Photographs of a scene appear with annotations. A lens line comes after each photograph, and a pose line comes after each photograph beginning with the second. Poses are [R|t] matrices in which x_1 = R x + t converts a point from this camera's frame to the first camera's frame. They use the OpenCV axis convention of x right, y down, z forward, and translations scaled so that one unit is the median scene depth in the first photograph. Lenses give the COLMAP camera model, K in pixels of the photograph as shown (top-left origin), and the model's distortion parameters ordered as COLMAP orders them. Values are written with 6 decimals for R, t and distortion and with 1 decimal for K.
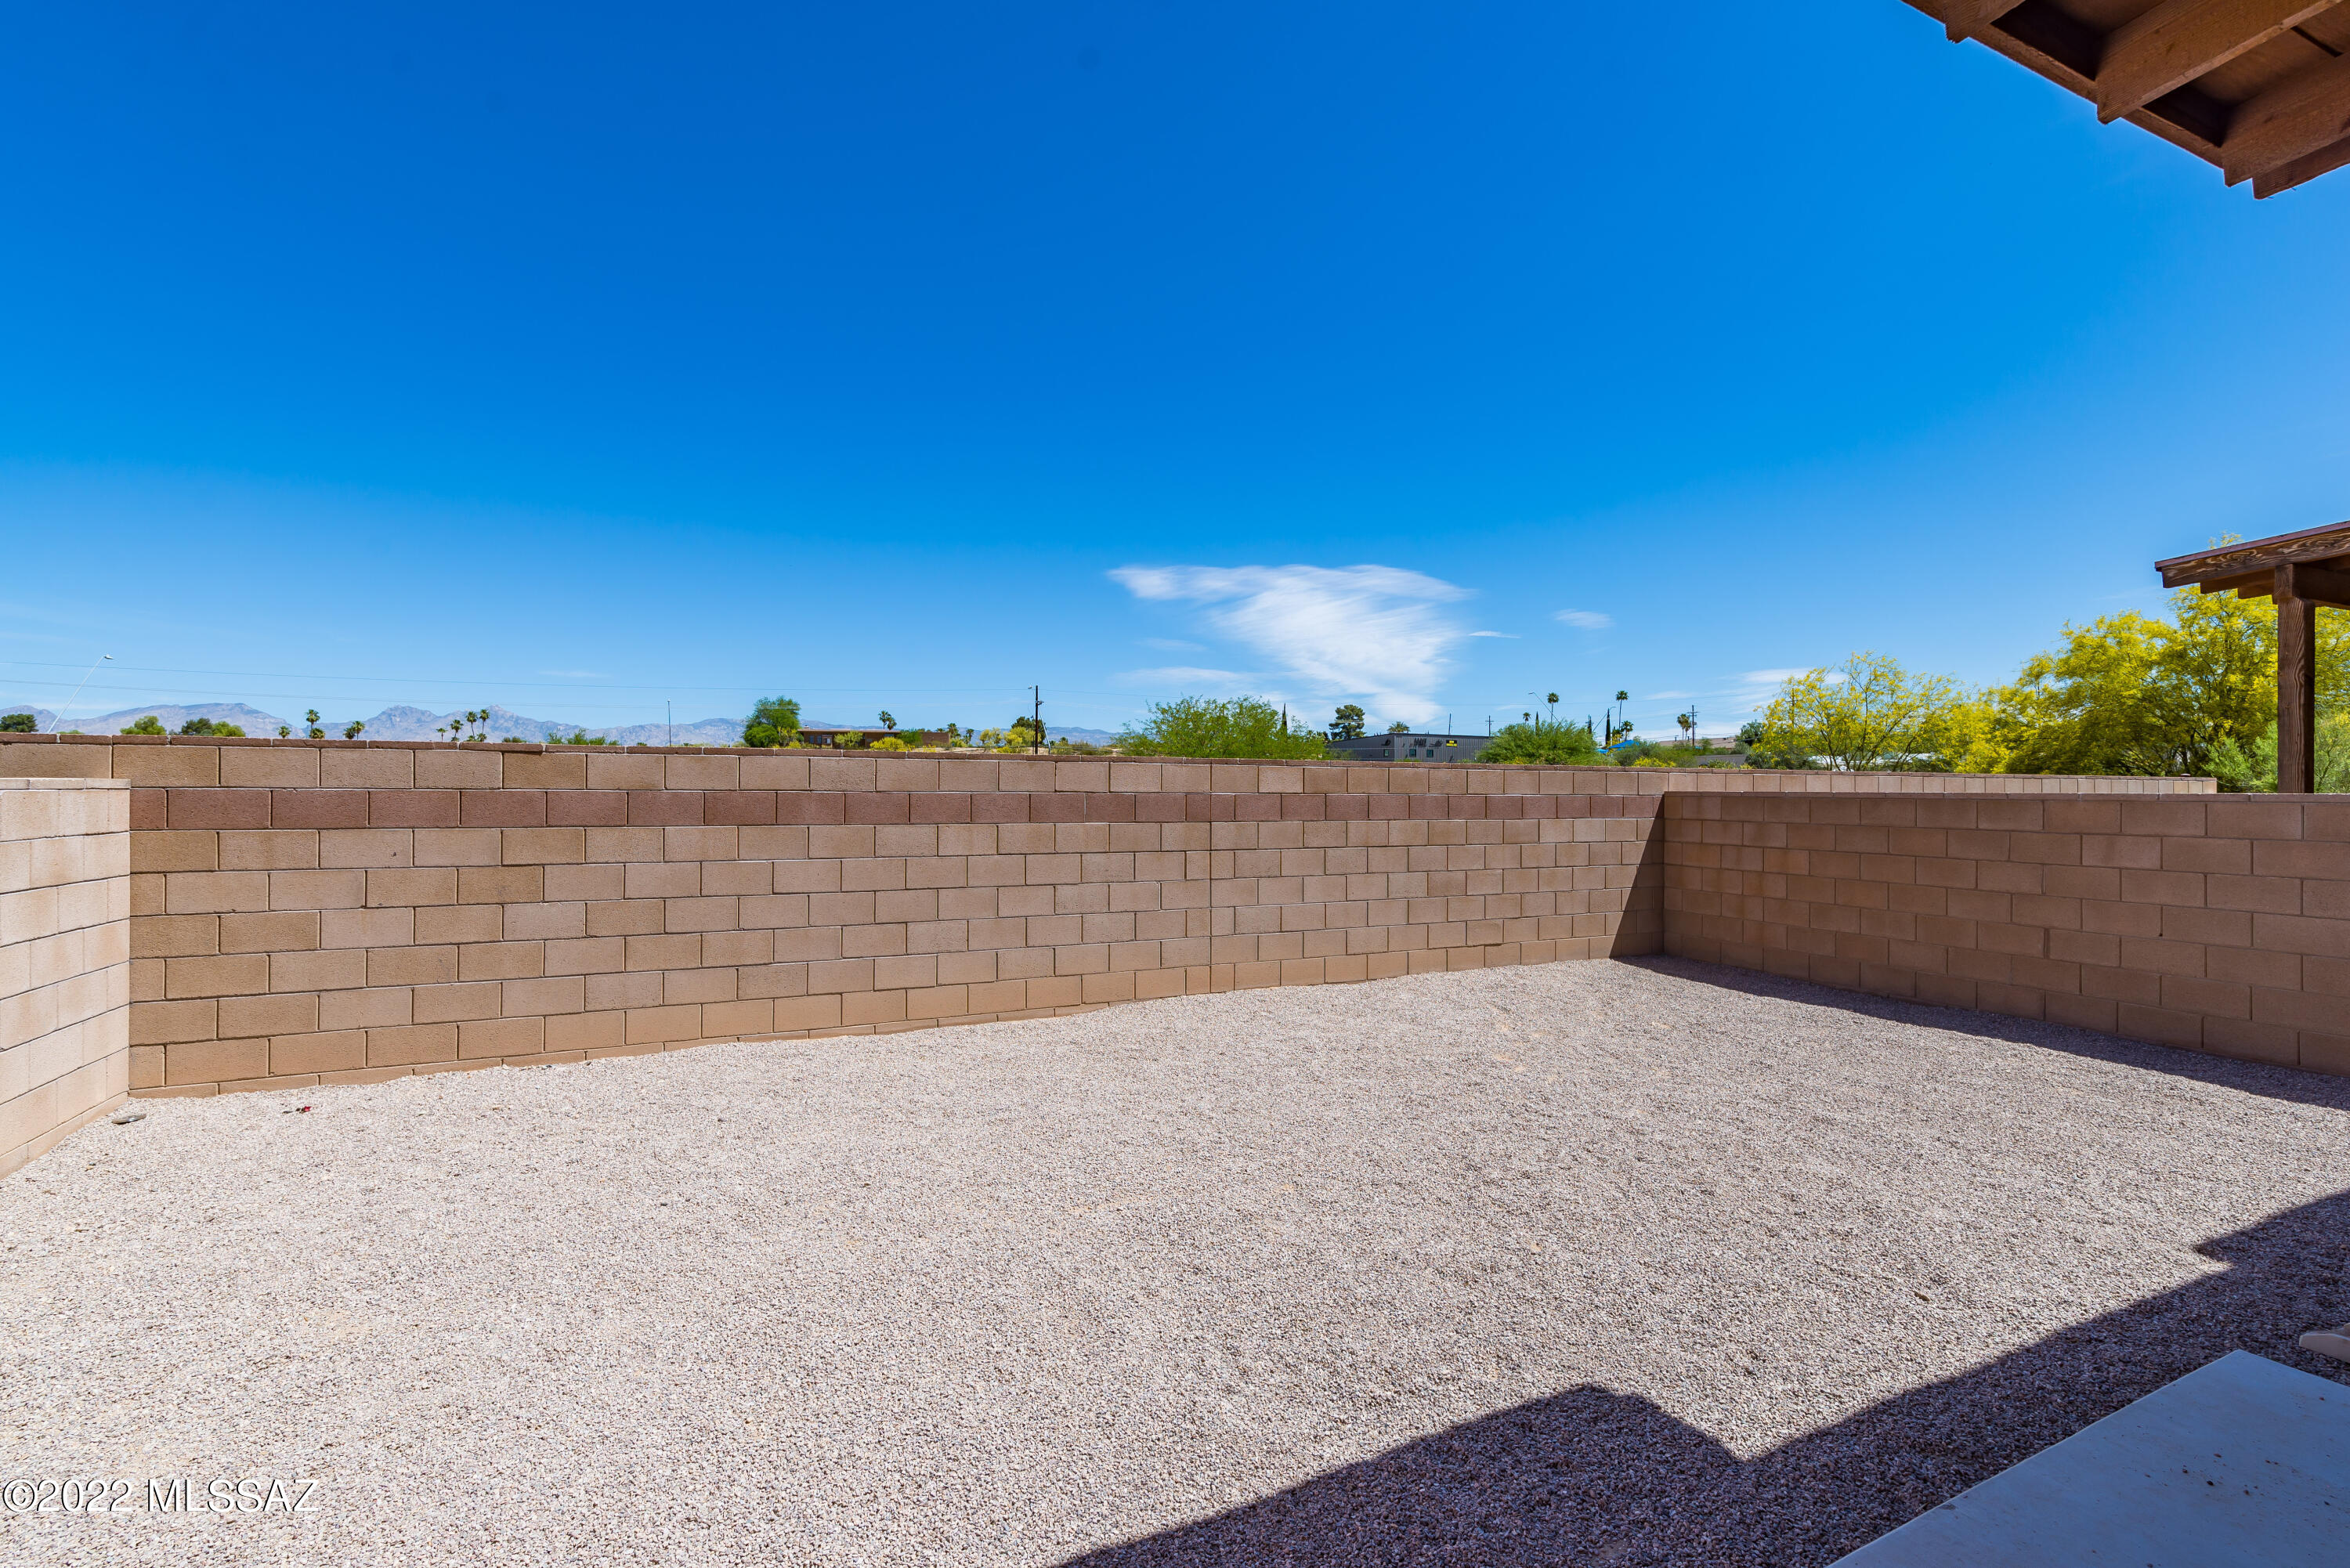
lens RADIAL K [[1017.7, 0, 1172.0], [0, 1017.7, 788.2], [0, 0, 1]] dist [0.002502, -0.000152]
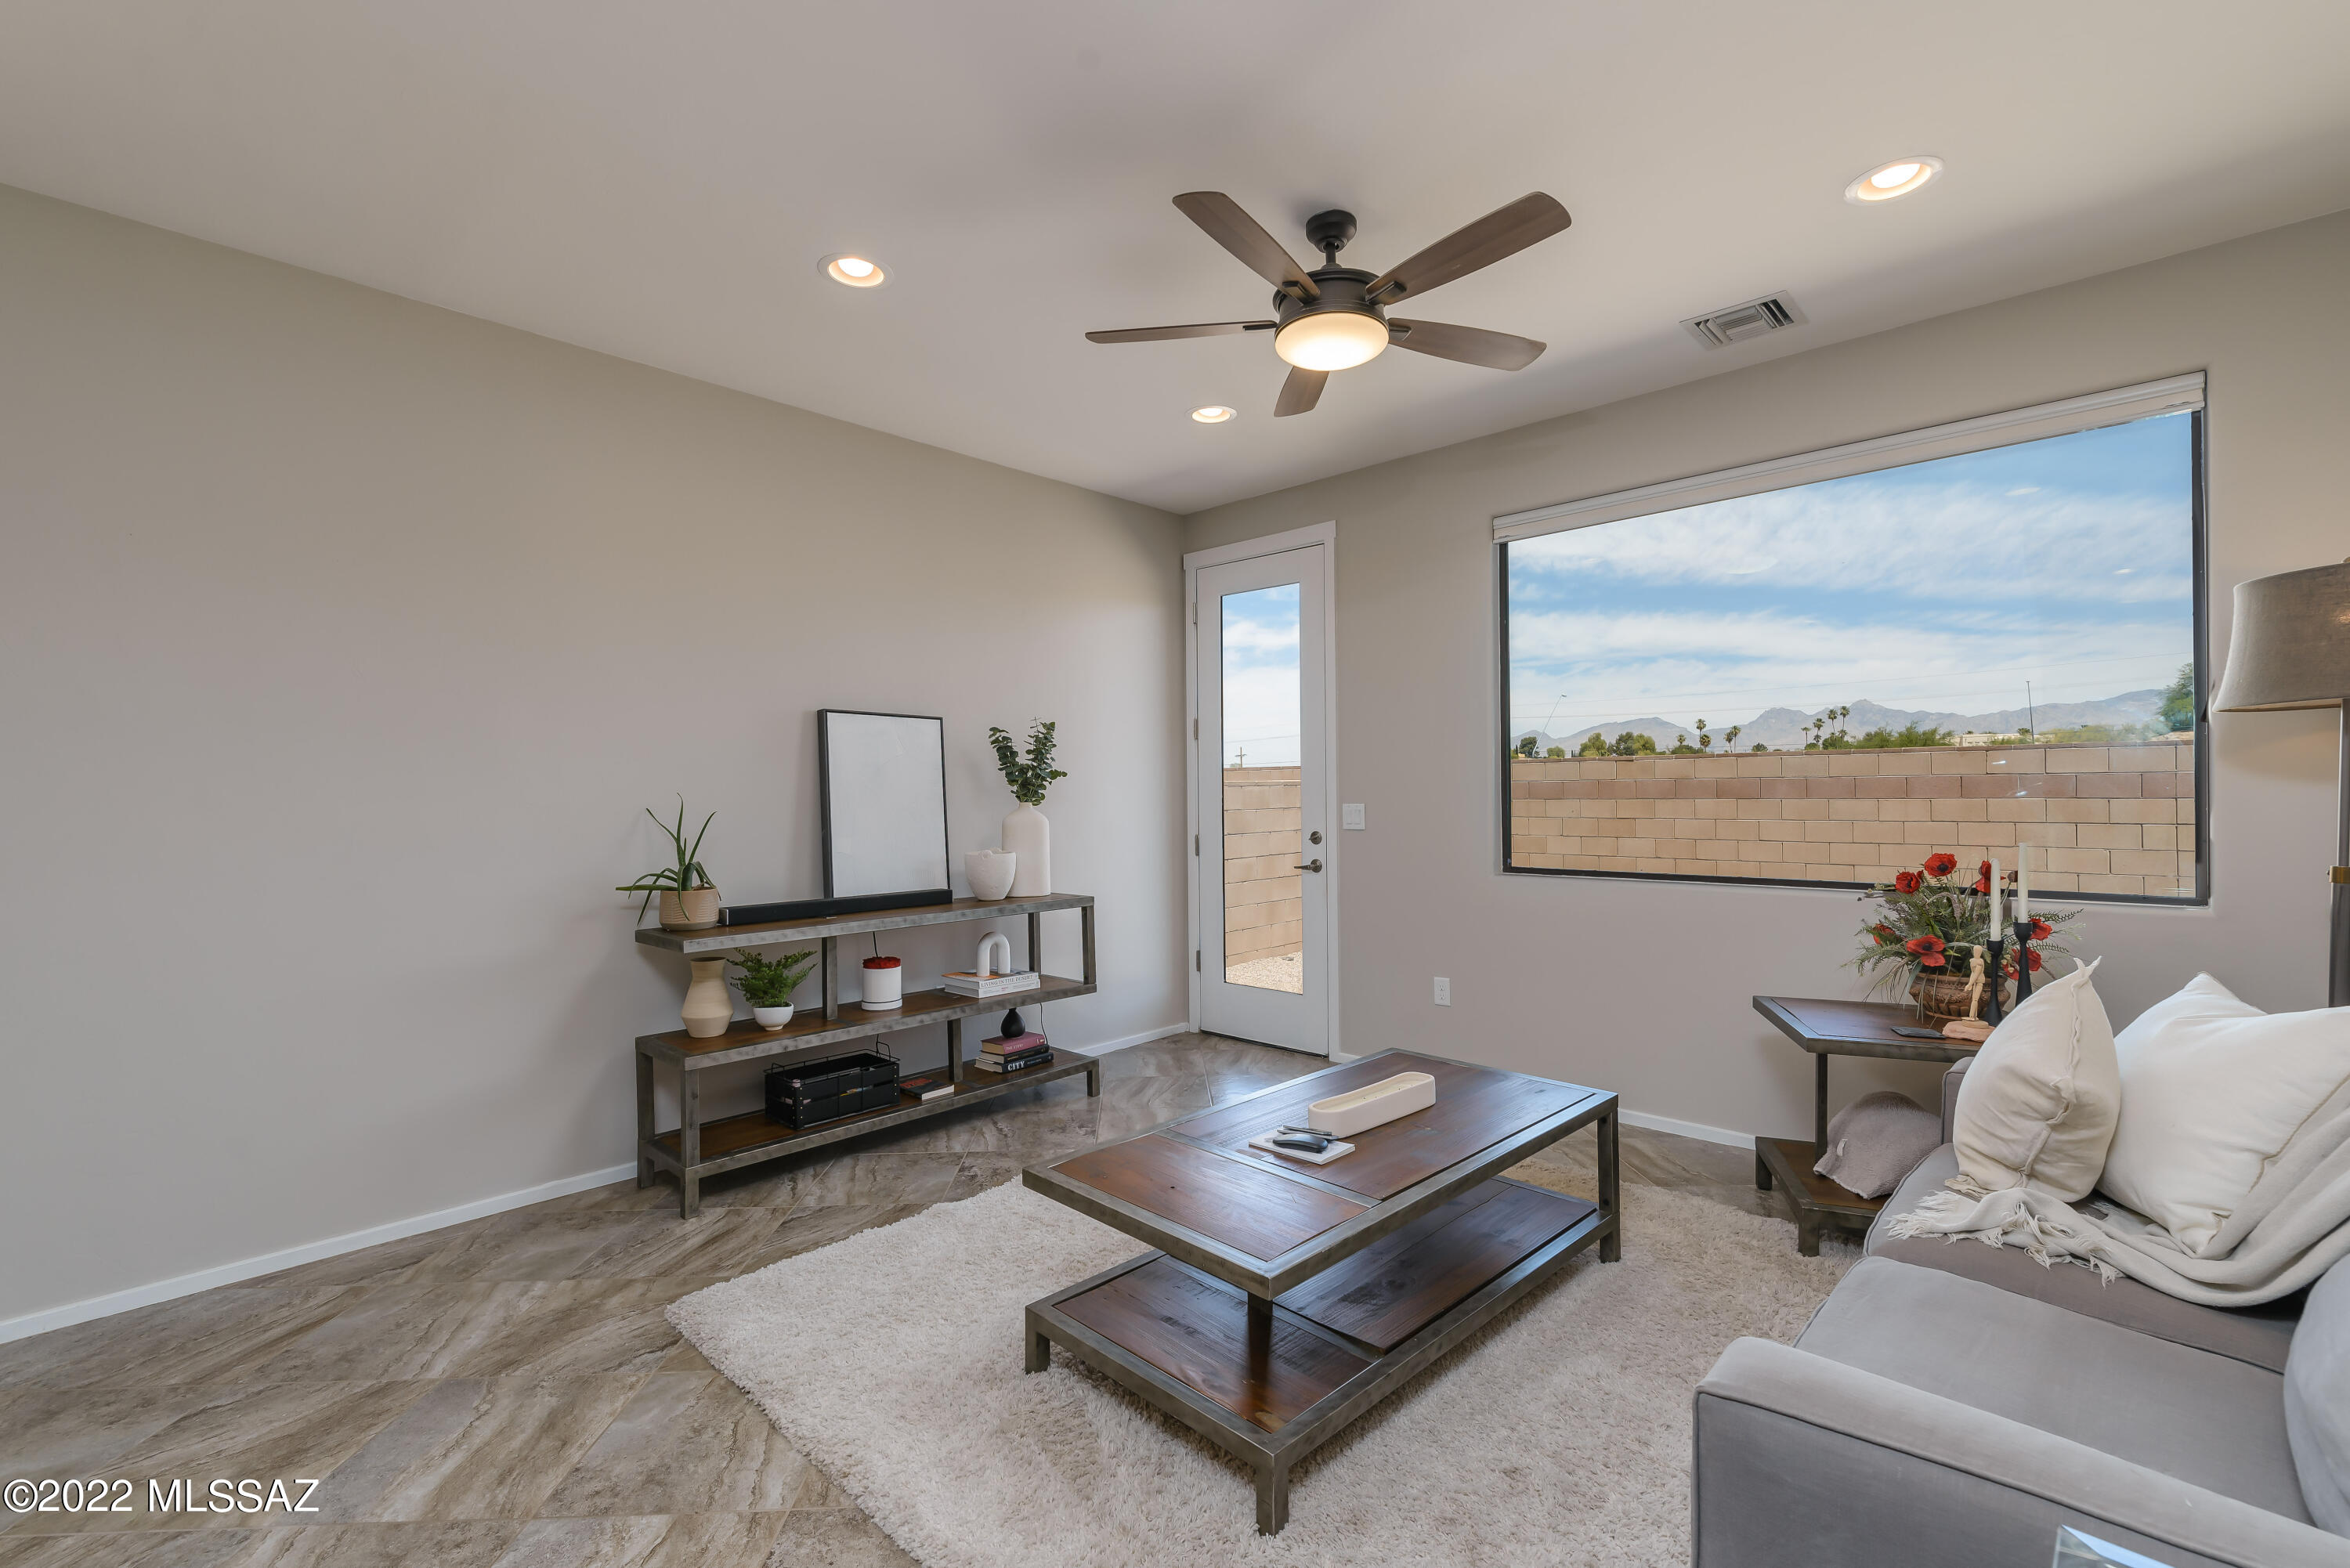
lens RADIAL K [[1017.7, 0, 1176.1], [0, 1017.7, 793.4], [0, 0, 1]] dist [0.002502, -0.000152]
pose [[0.379822, -0.007497, -0.925029, 0.114788], [0.016821, 0.999858, -0.001196, 0.002021], [0.924907, -0.015105, 0.379894, -0.073831]]
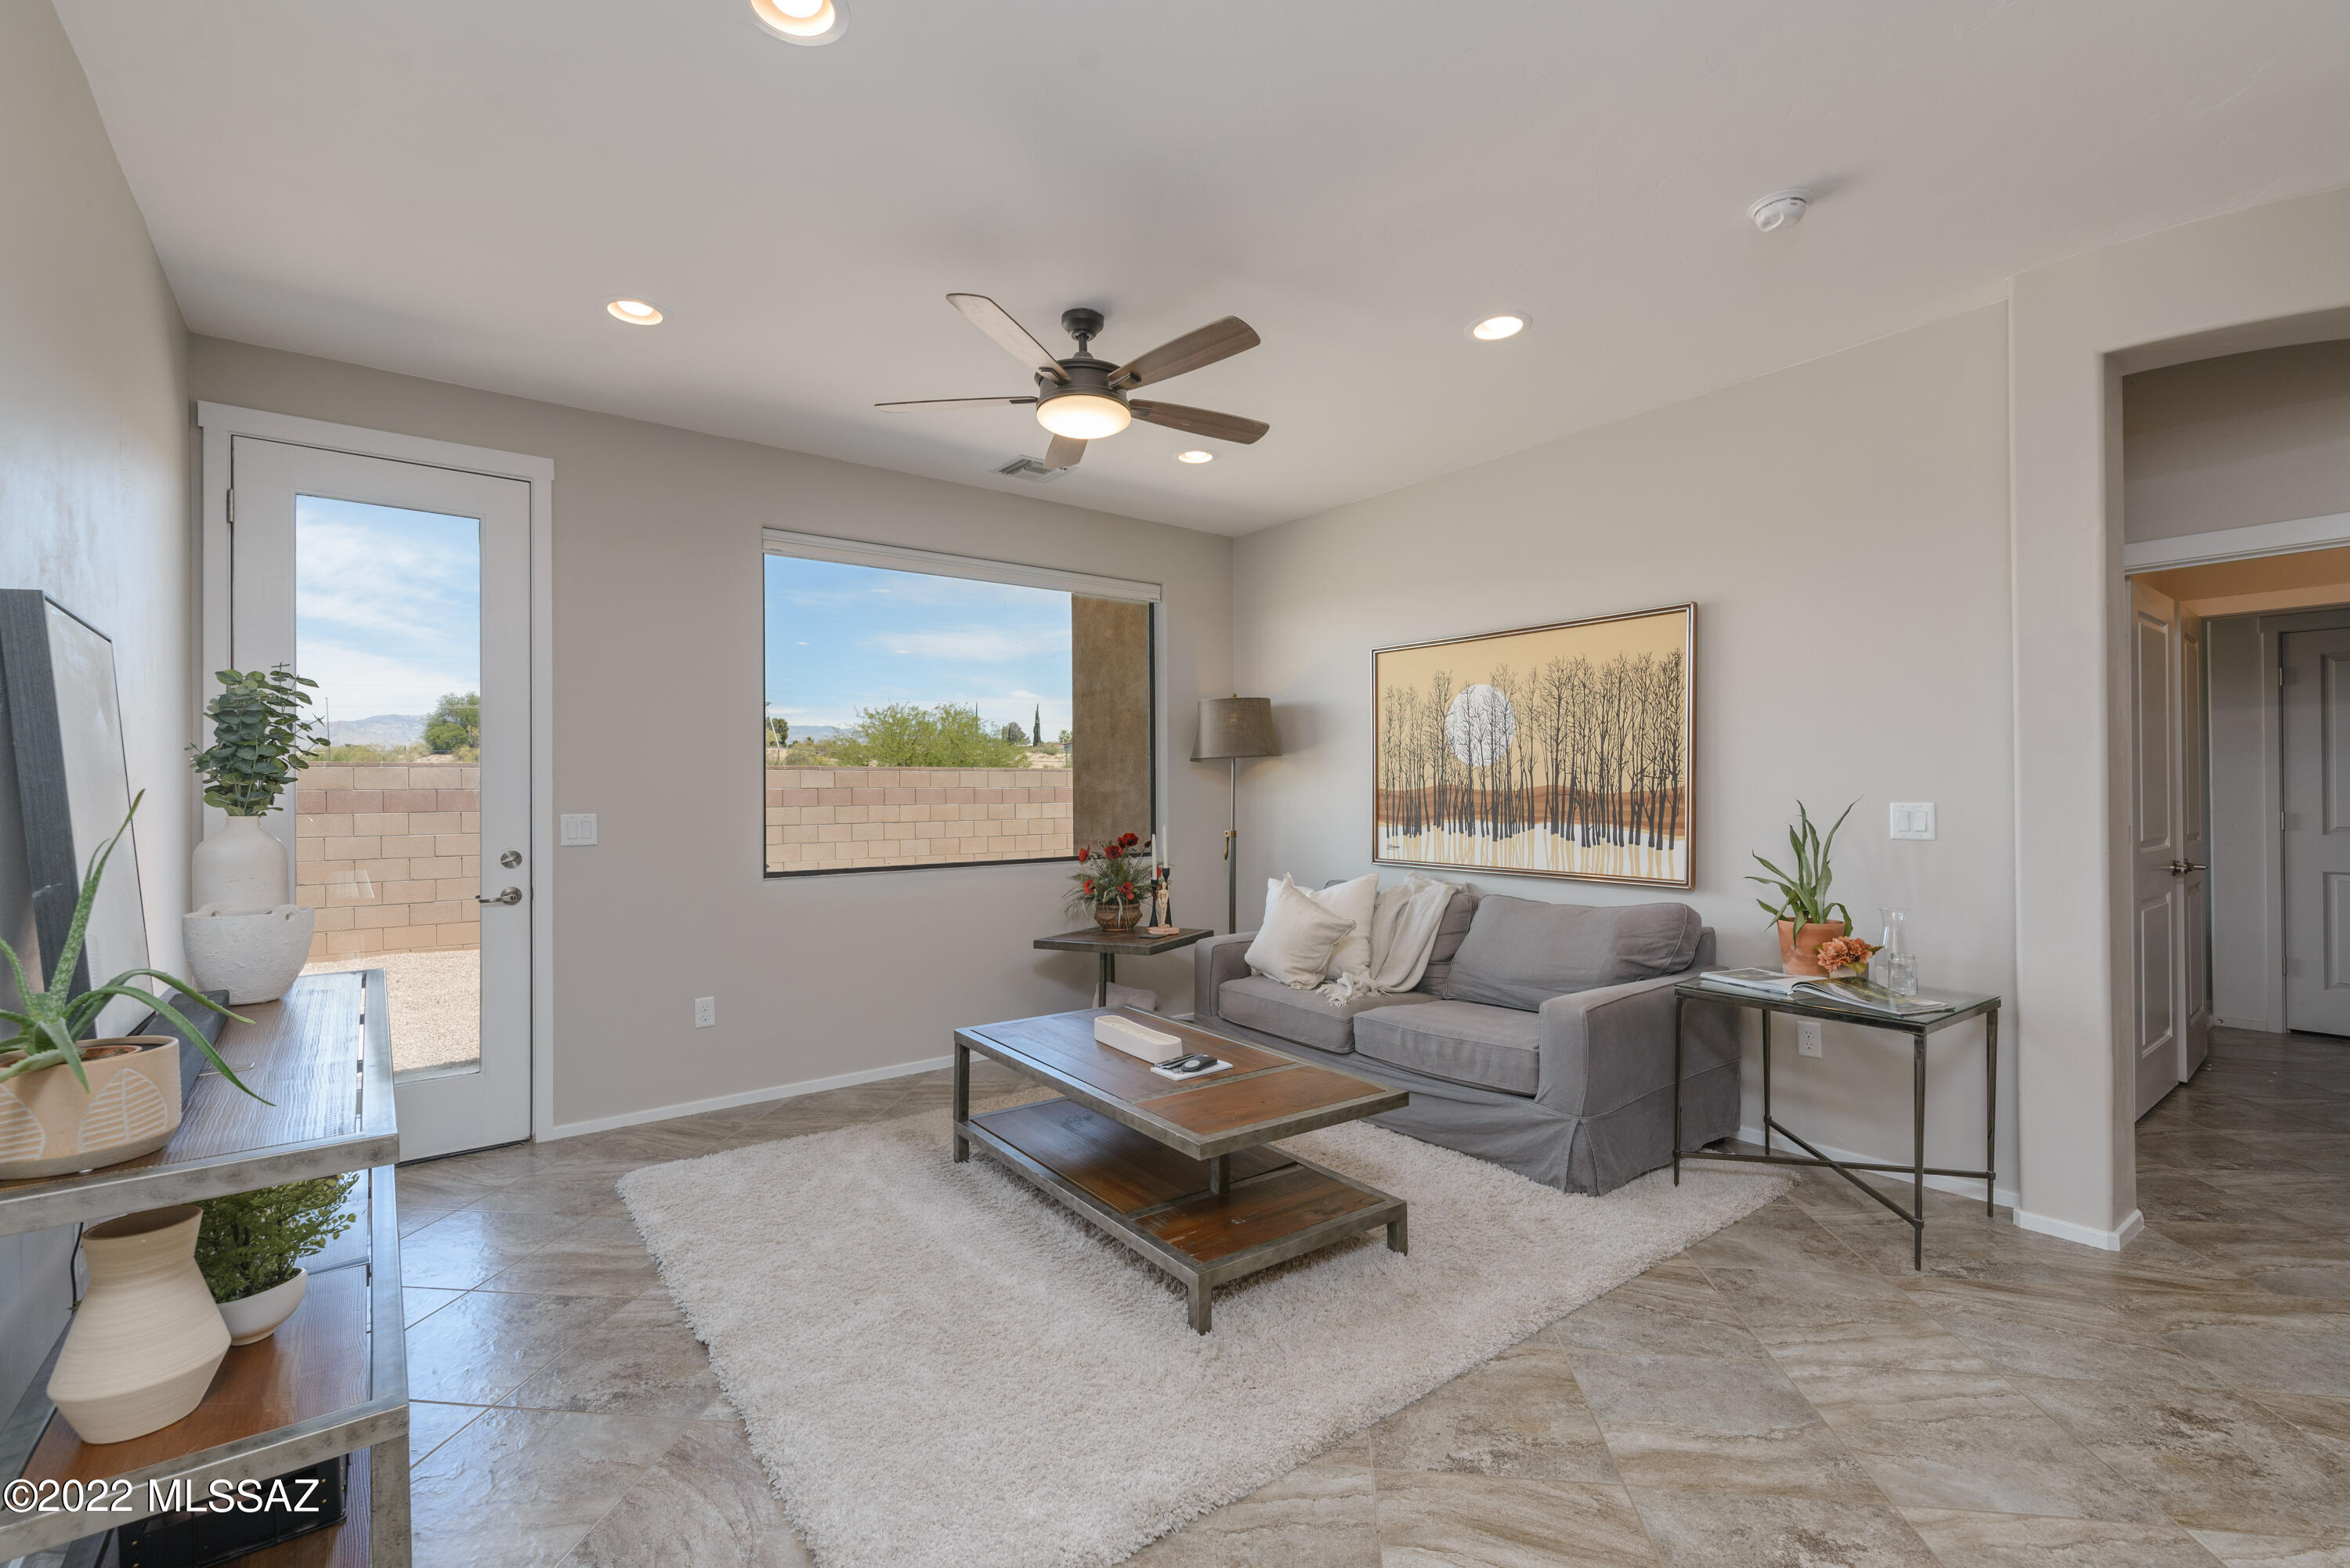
lens RADIAL K [[1017.7, 0, 1179.1], [0, 1017.7, 791.6], [0, 0, 1]] dist [0.002502, -0.000152]
pose [[0.971689, -0.012129, 0.235954, 0.050809], [0.011230, 0.999924, 0.005152, 0.001493], [-0.235998, -0.002356, 0.971751, -0.114428]]
